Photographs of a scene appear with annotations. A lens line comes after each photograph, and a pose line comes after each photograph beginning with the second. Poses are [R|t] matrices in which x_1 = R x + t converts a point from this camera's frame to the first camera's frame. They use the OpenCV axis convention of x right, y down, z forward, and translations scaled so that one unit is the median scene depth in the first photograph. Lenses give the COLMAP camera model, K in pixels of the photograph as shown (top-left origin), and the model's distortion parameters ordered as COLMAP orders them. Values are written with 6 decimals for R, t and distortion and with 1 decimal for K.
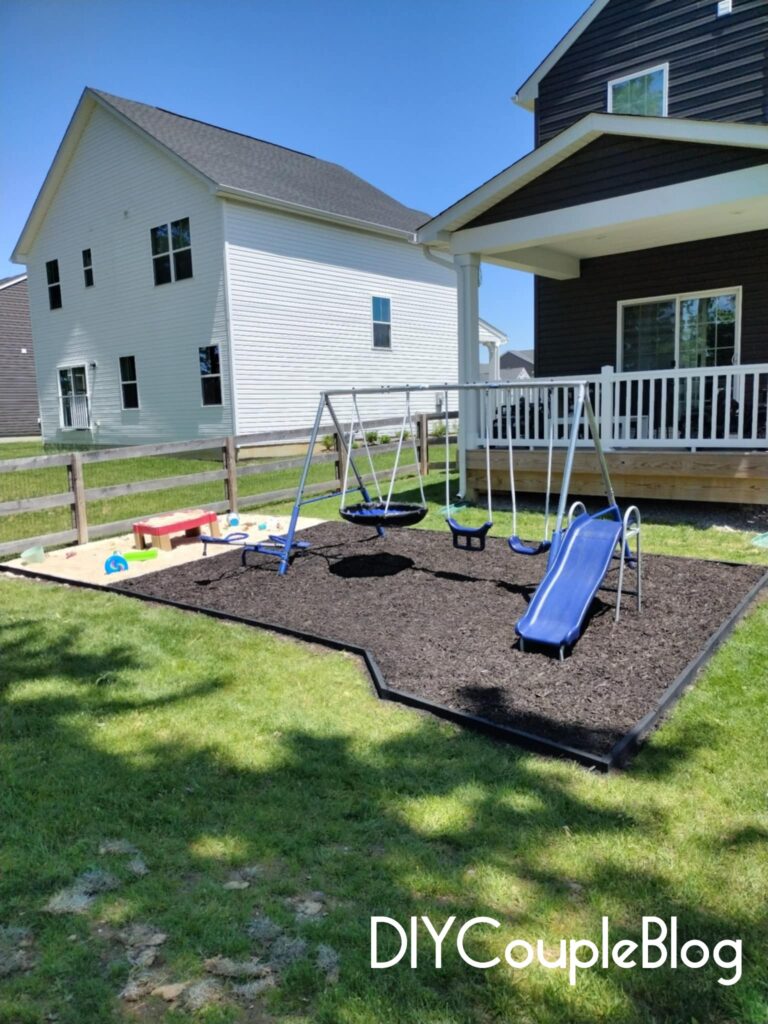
lens RADIAL K [[768.5, 0, 380.5], [0, 768.5, 509.4], [0, 0, 1]] dist [0.061636, -0.095864]
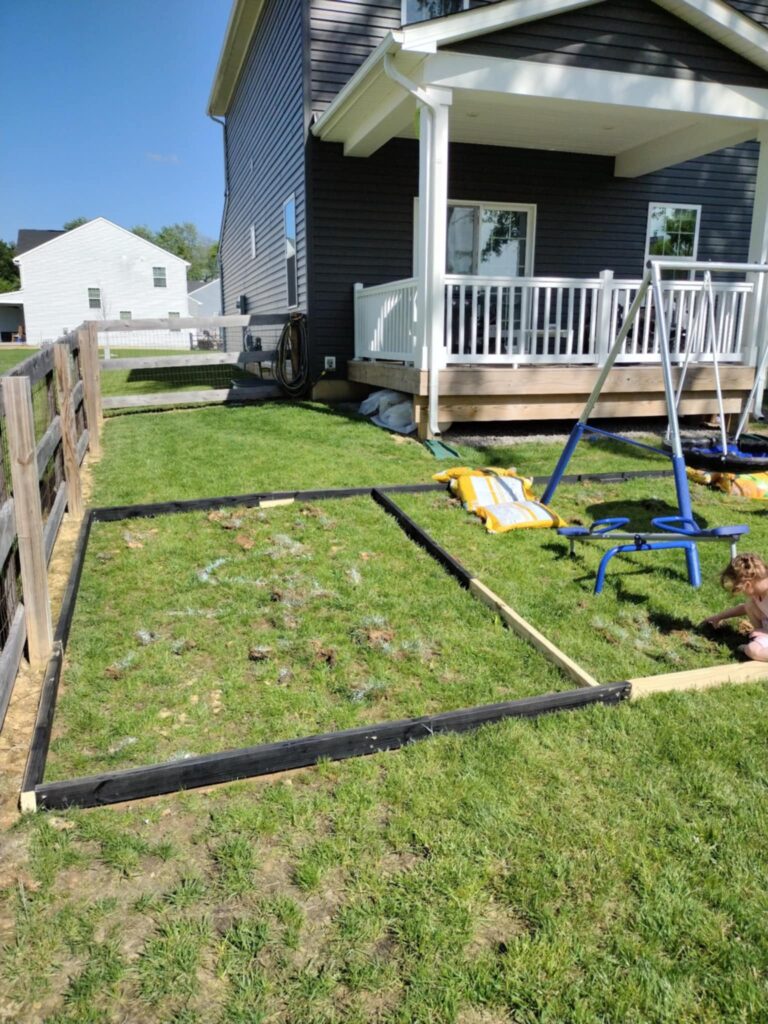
lens RADIAL K [[762.5, 0, 391.3], [0, 762.5, 512.6], [0, 0, 1]] dist [0.064864, -0.092814]
pose [[0.516450, -0.165839, 0.840106, -0.380839], [0.083378, 0.986145, 0.143412, -0.034826], [-0.852249, -0.004018, 0.523121, 0.445878]]
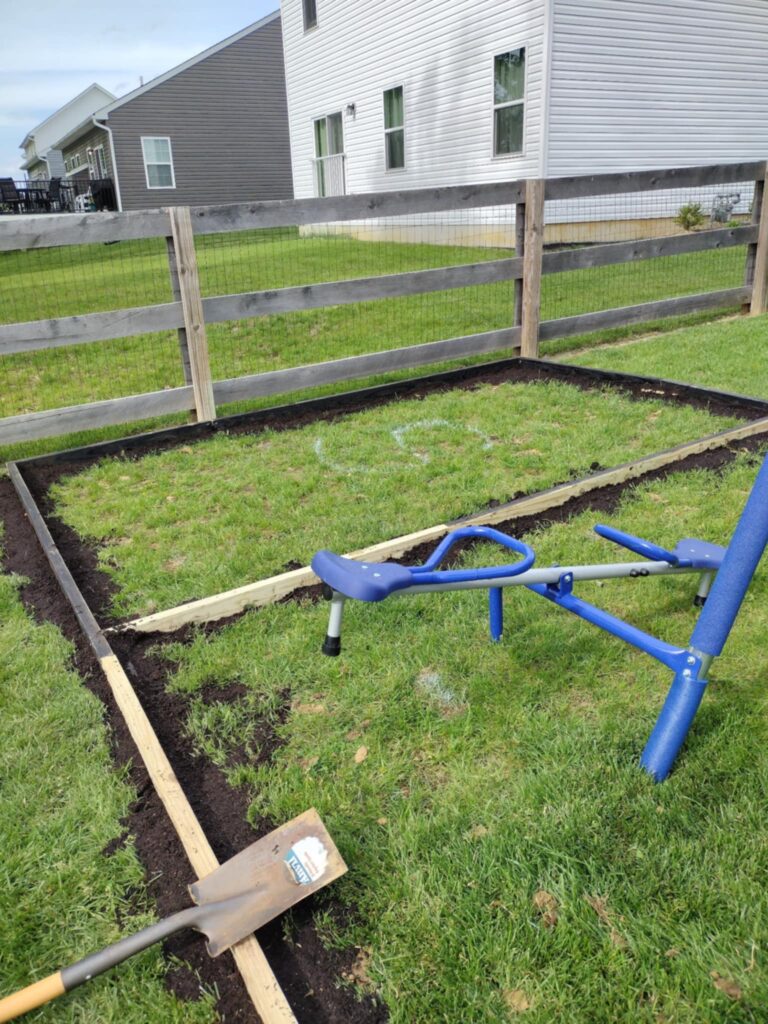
lens RADIAL K [[768.5, 0, 380.5], [0, 768.5, 509.4], [0, 0, 1]] dist [0.061636, -0.095864]
pose [[0.934223, 0.128888, -0.332590, -0.081476], [-0.040873, 0.964973, 0.259145, -0.017436], [0.354341, -0.228505, 0.906768, 0.396925]]
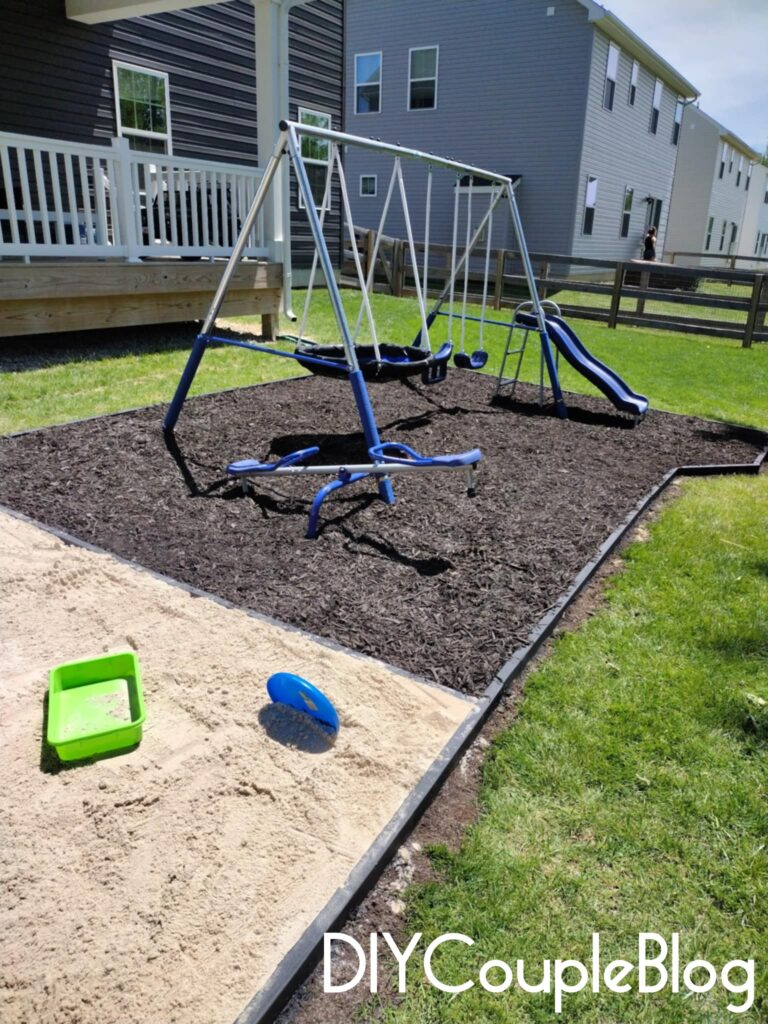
lens RADIAL K [[744.8, 0, 382.9], [0, 744.8, 525.0], [0, 0, 1]] dist [0.051157, -0.081523]
pose [[-0.176893, -0.327951, 0.927986, -0.305651], [0.096995, 0.932456, 0.348020, -0.041234], [-0.979439, 0.151573, -0.133135, 0.544524]]
